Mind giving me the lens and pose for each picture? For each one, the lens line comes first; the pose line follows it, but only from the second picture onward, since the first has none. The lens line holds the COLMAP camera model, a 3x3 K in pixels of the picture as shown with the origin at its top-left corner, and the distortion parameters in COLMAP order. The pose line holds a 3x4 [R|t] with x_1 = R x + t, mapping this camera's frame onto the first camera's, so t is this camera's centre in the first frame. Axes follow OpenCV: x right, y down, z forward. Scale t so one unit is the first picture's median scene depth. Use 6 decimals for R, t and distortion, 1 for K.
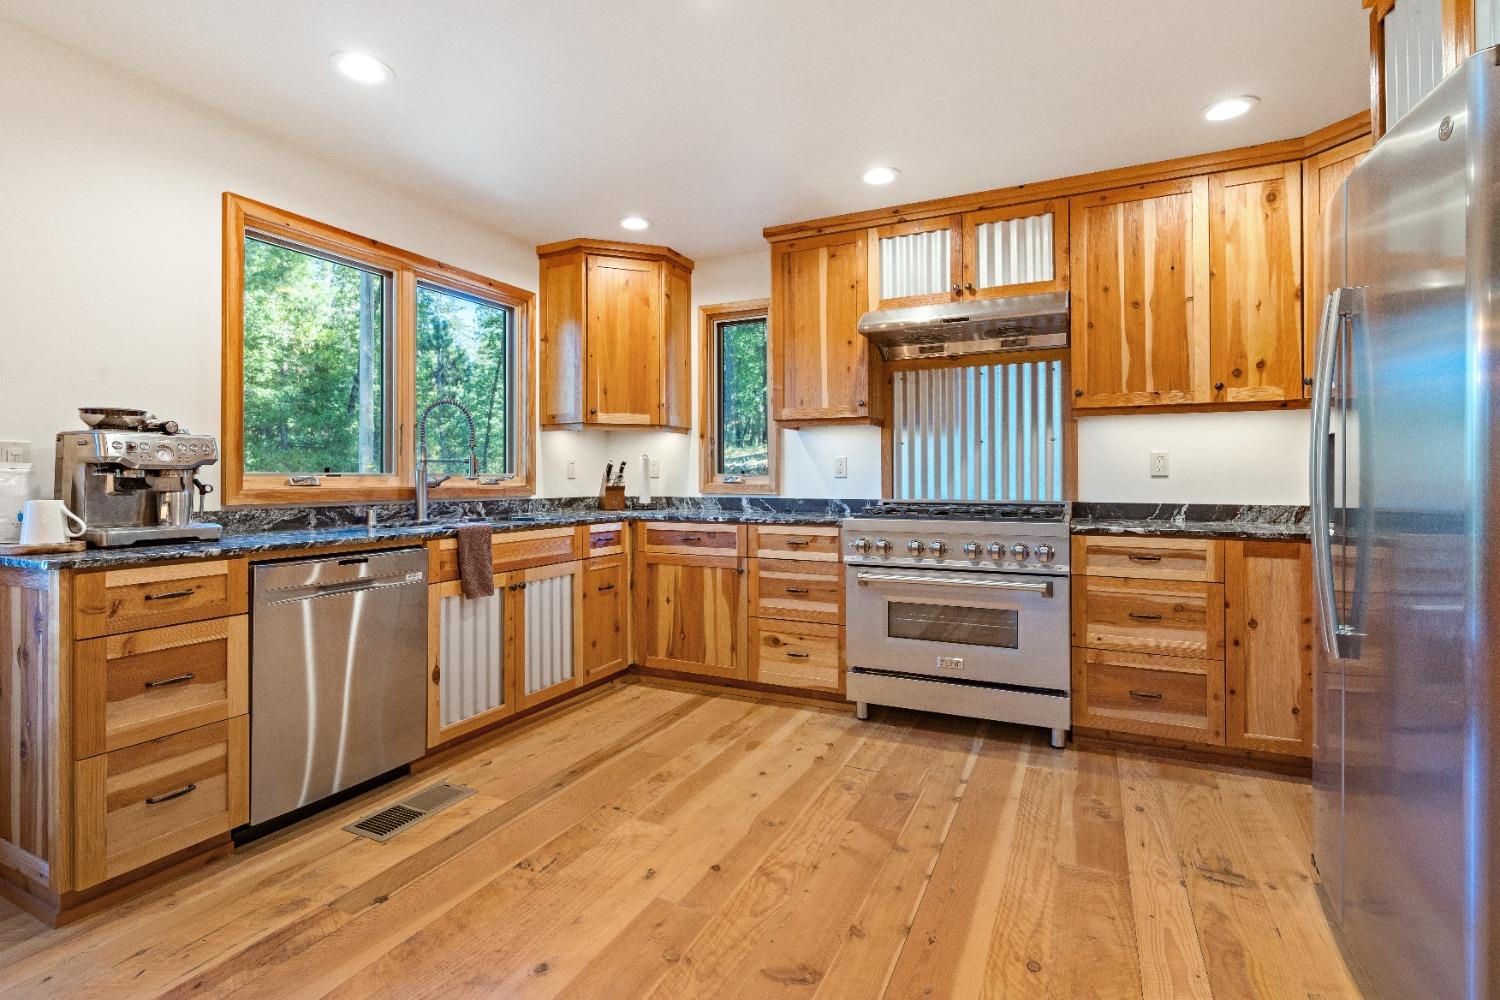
lens RADIAL K [[713.4, 0, 743.3], [0, 713.4, 469.5], [0, 0, 1]] dist [0.000493, 0.000397]
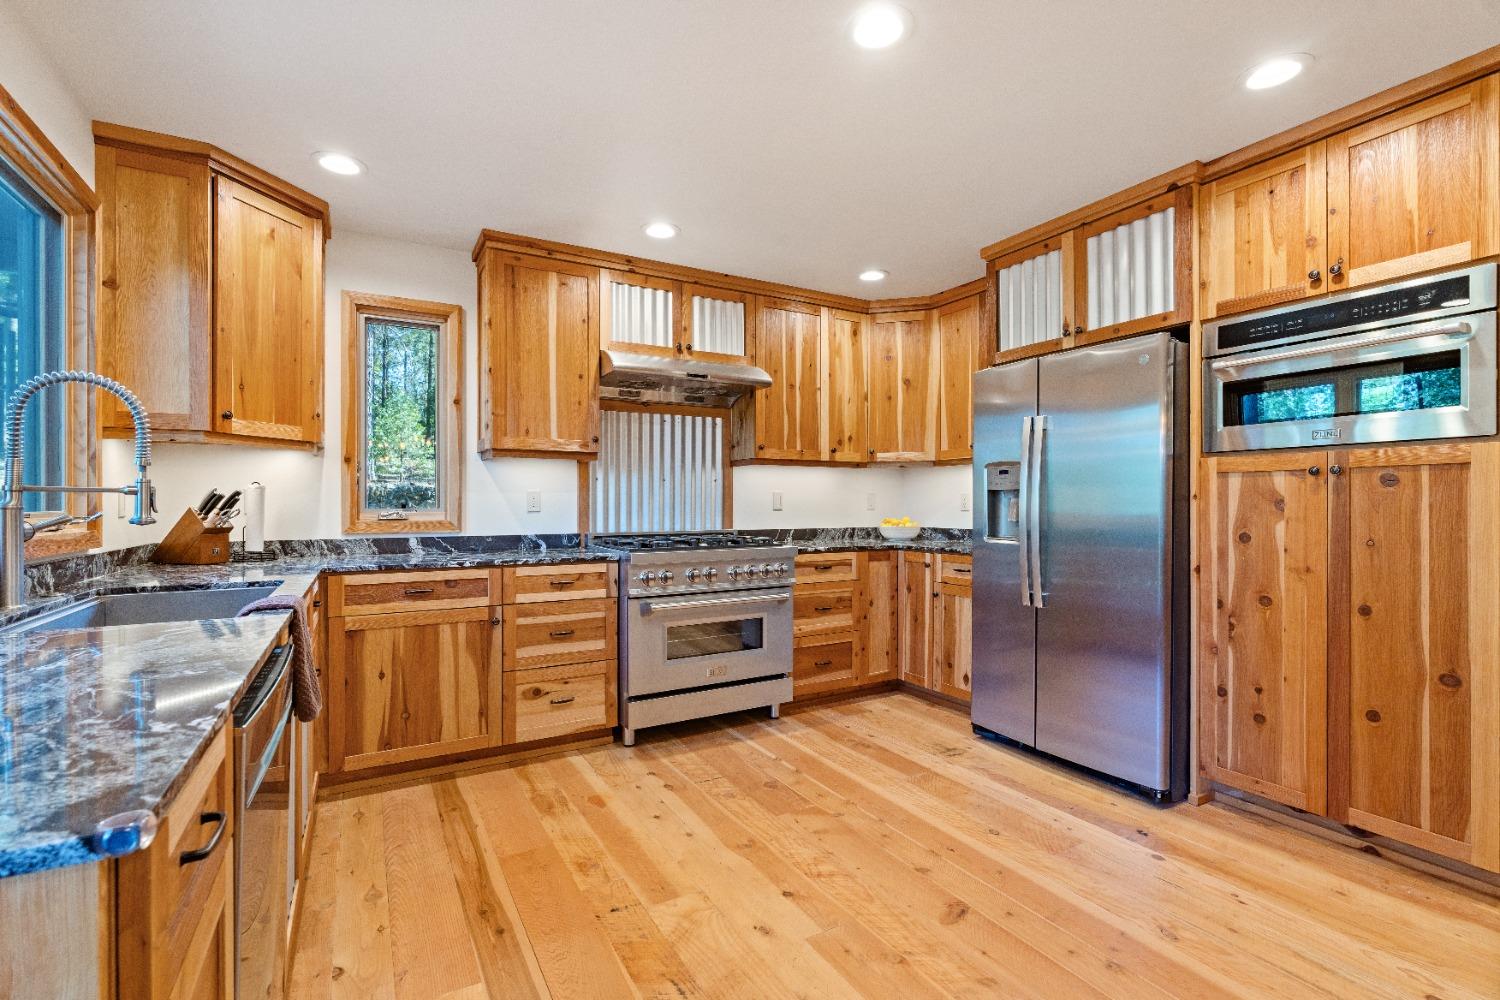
lens RADIAL K [[676.2, 0, 741.0], [0, 676.2, 500.8], [0, 0, 1]] dist [-0.002041, 0.000316]
pose [[0.568881, 0.004533, 0.822408, -0.520907], [-0.008014, 0.999968, 0.000032, -0.007115], [-0.822381, -0.006609, 0.568899, 0.294237]]
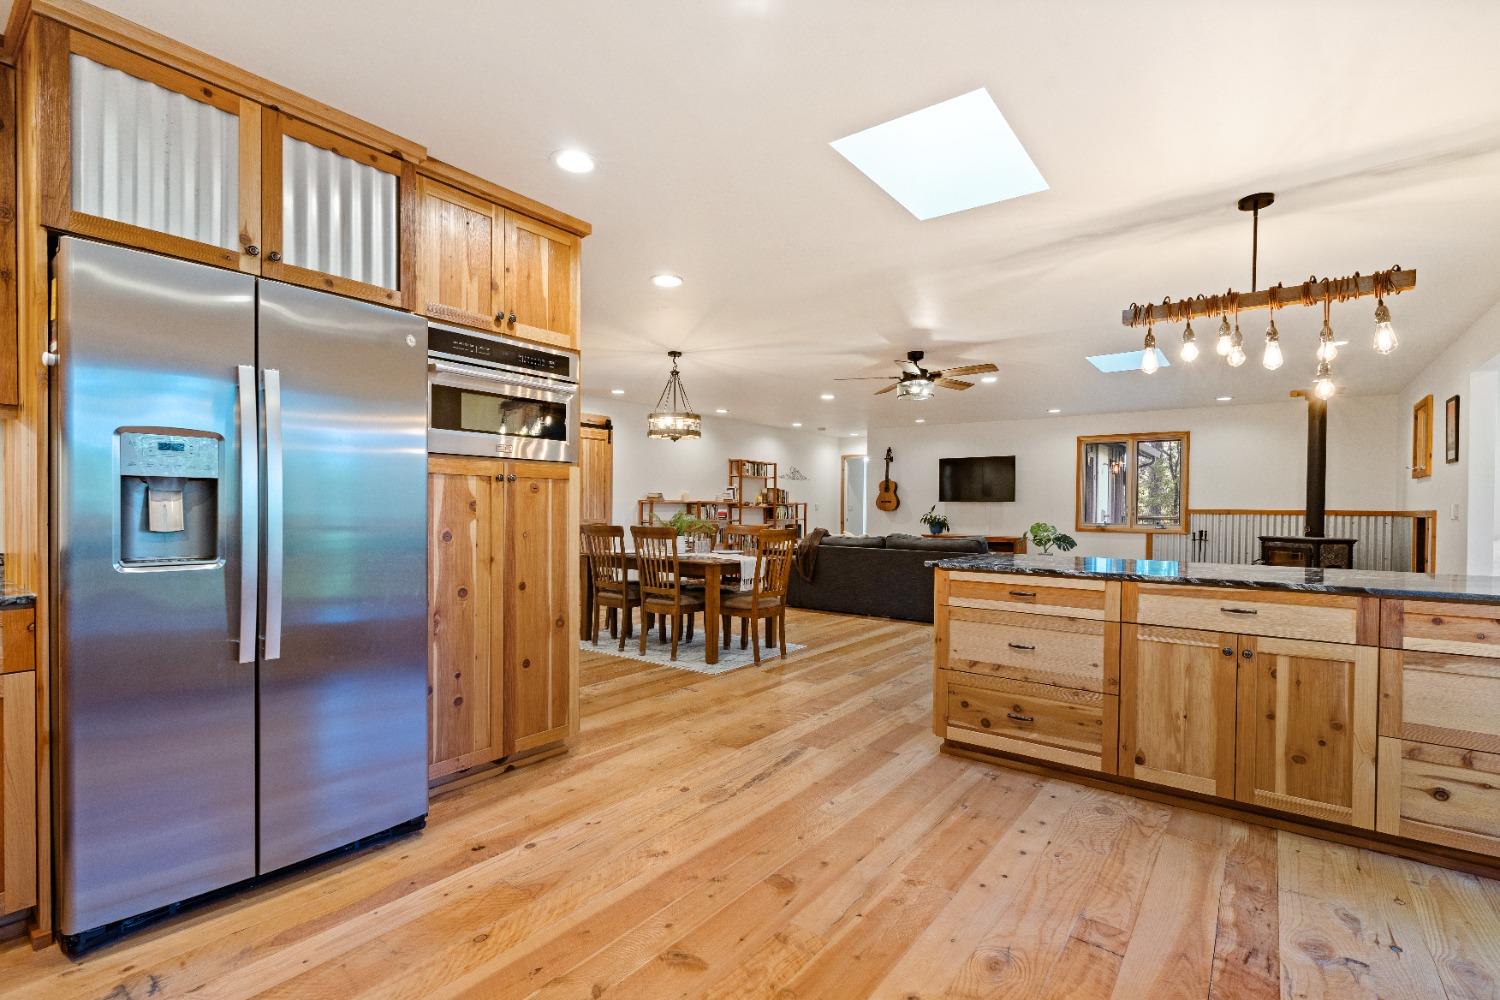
lens RADIAL K [[693.1, 0, 745.8], [0, 693.1, 512.5], [0, 0, 1]] dist [0.000924, 0.000422]
pose [[-0.979492, -0.008411, 0.201308, -0.112507], [-0.009316, 0.999950, -0.003550, 0.000529], [-0.201268, -0.005353, -0.979522, 0.953368]]
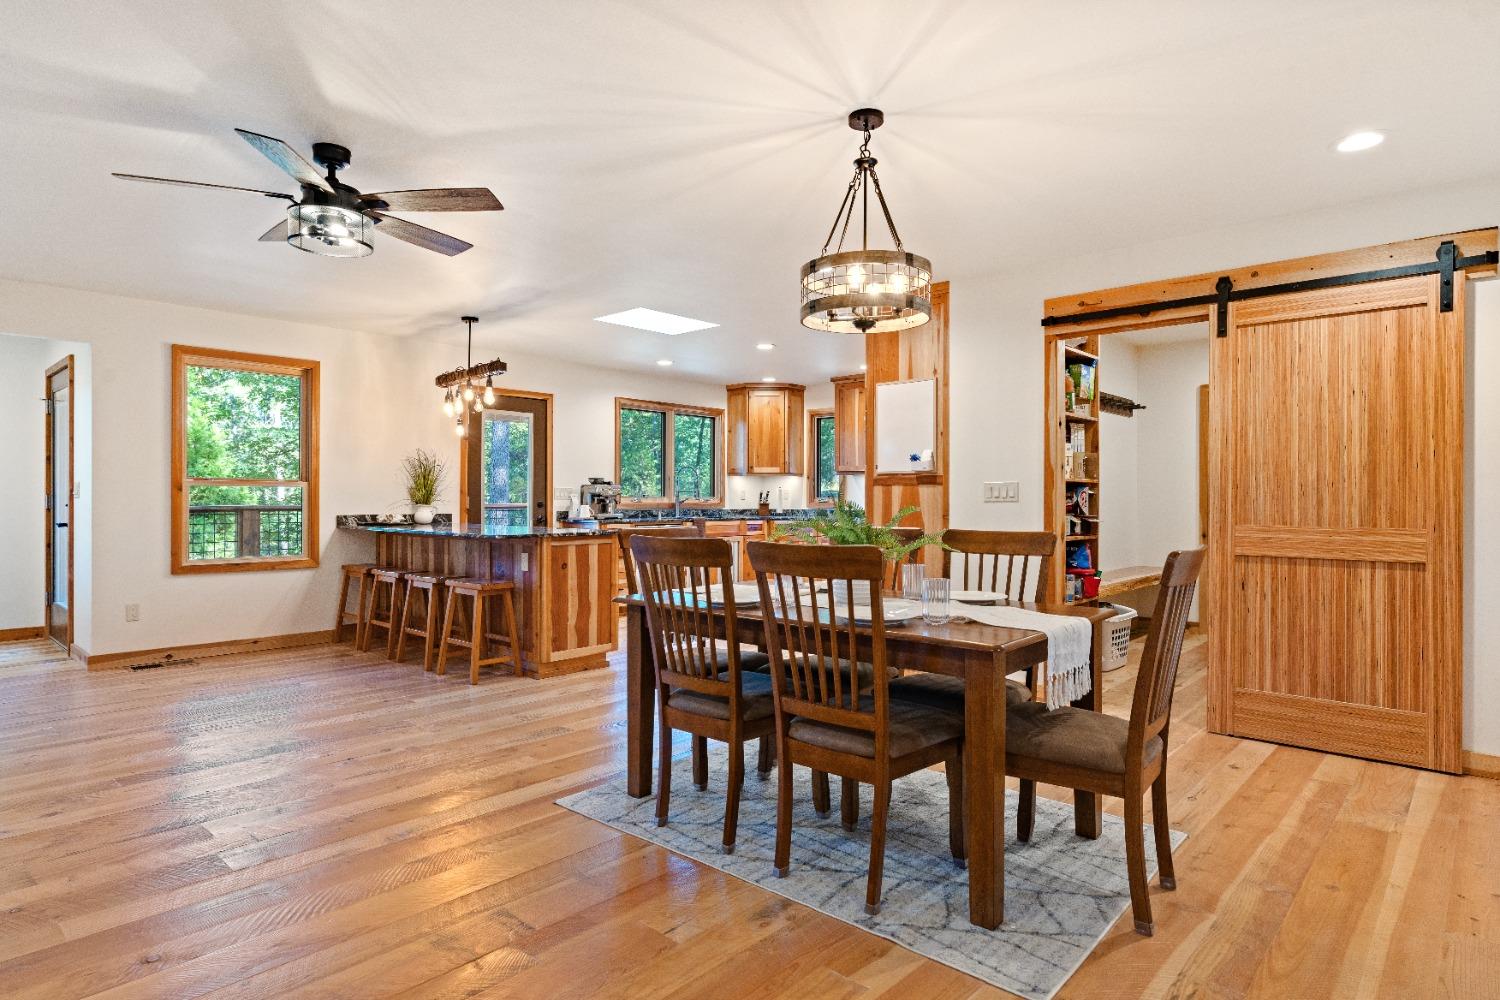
lens RADIAL K [[830.0, 0, 739.9], [0, 830.0, 497.3], [0, 0, 1]] dist [-0.001374, -0.000684]
pose [[0.957055, 0.003177, -0.289889, 0.519265], [-0.000482, 0.999956, 0.009365, -0.018754], [0.289906, -0.008823, 0.957015, -1.496153]]
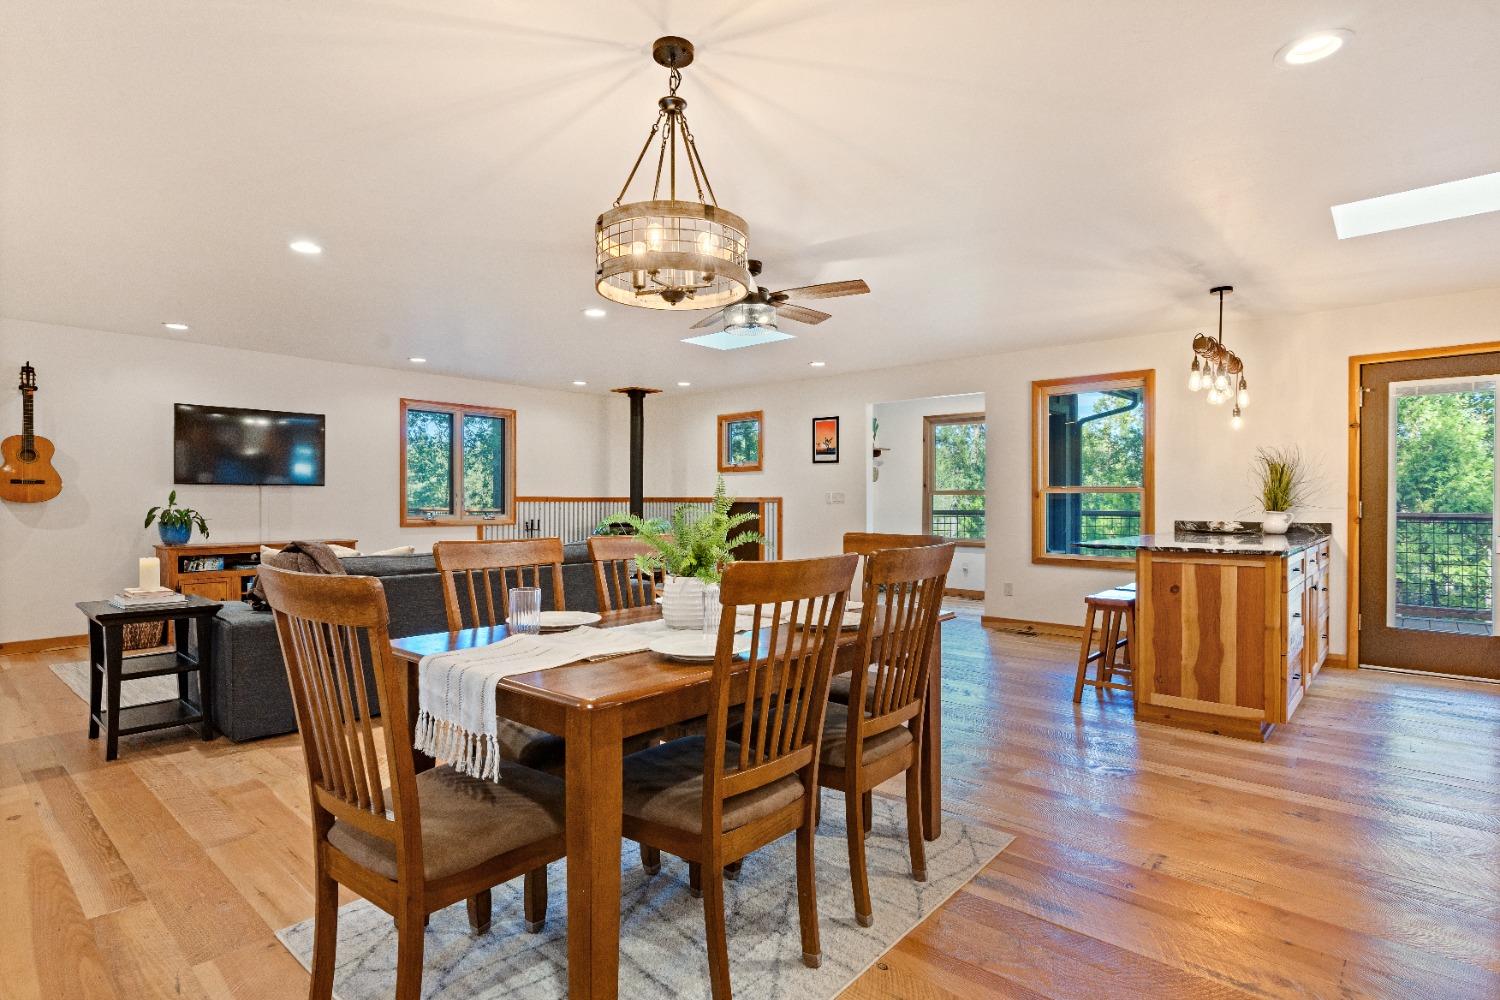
lens RADIAL K [[757.3, 0, 728.3], [0, 757.3, 505.3], [0, 0, 1]] dist [-0.002527, -0.000641]
pose [[-0.286075, 0.004939, -0.958194, 1.001626], [0.008145, 0.999963, 0.002723, -0.007536], [0.958172, -0.007025, -0.286105, -0.433630]]
